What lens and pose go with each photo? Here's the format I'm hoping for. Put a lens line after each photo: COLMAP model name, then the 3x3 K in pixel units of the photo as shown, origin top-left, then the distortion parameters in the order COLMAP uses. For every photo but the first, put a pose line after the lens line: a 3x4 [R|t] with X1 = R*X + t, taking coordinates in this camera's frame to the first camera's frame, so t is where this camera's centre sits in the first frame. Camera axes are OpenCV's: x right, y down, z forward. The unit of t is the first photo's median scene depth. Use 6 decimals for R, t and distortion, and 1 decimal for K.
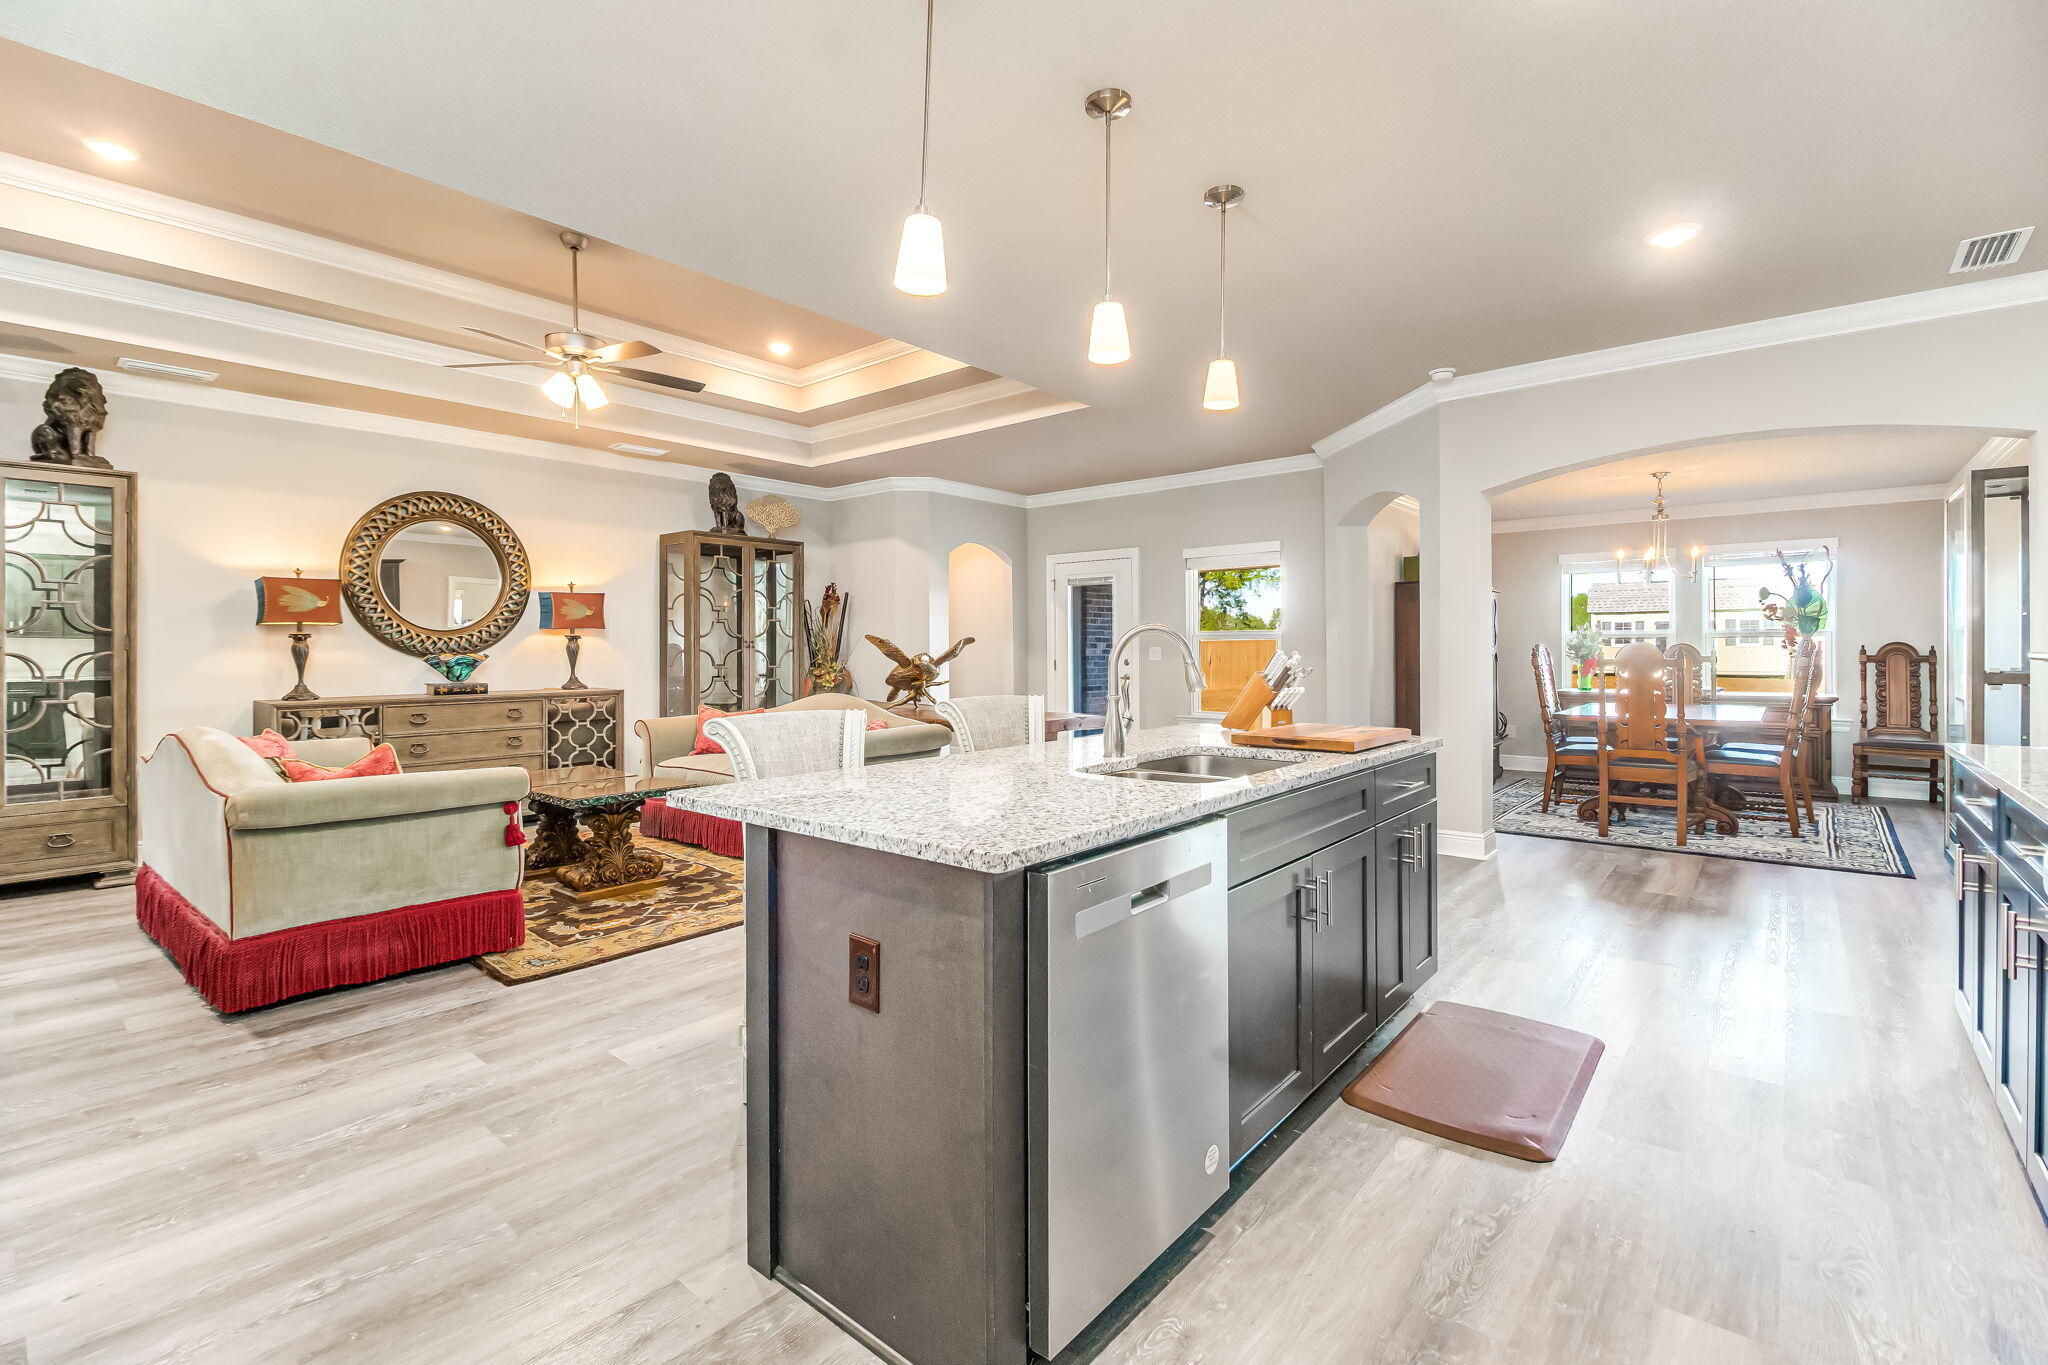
lens RADIAL K [[914.1, 0, 1029.8], [0, 914.1, 643.5], [0, 0, 1]] dist [0.002612, -0.008601]
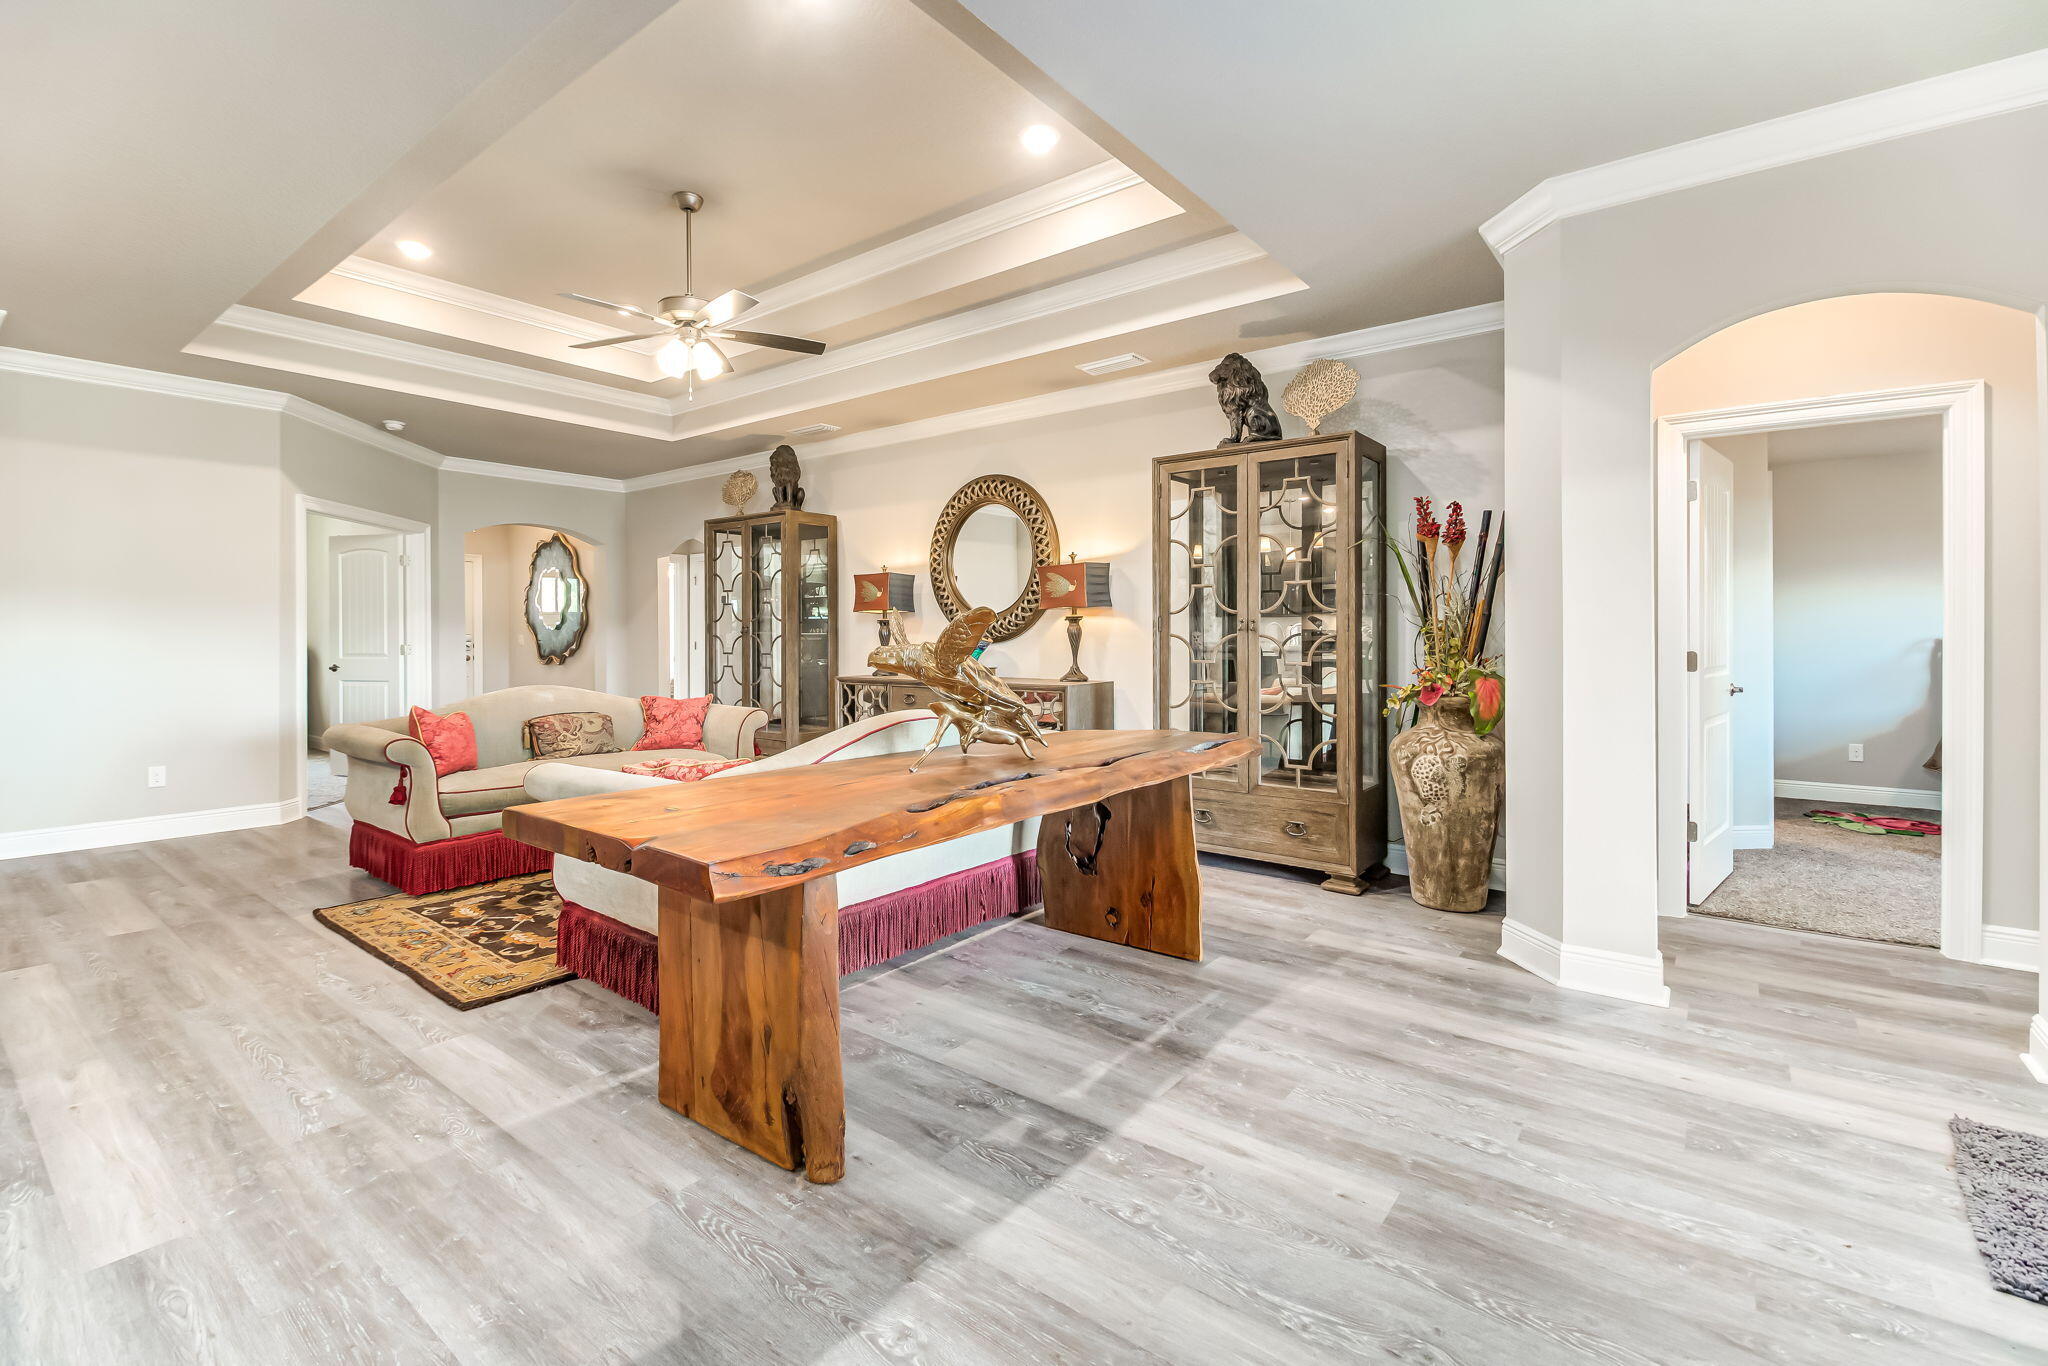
lens RADIAL K [[914.1, 0, 1029.8], [0, 914.1, 644.0], [0, 0, 1]] dist [0.002612, -0.008601]
pose [[0.049960, 0.010829, -0.998693, 0.319455], [0.007089, 0.999912, 0.011197, 0.006331], [0.998726, -0.007639, 0.049878, 0.918314]]
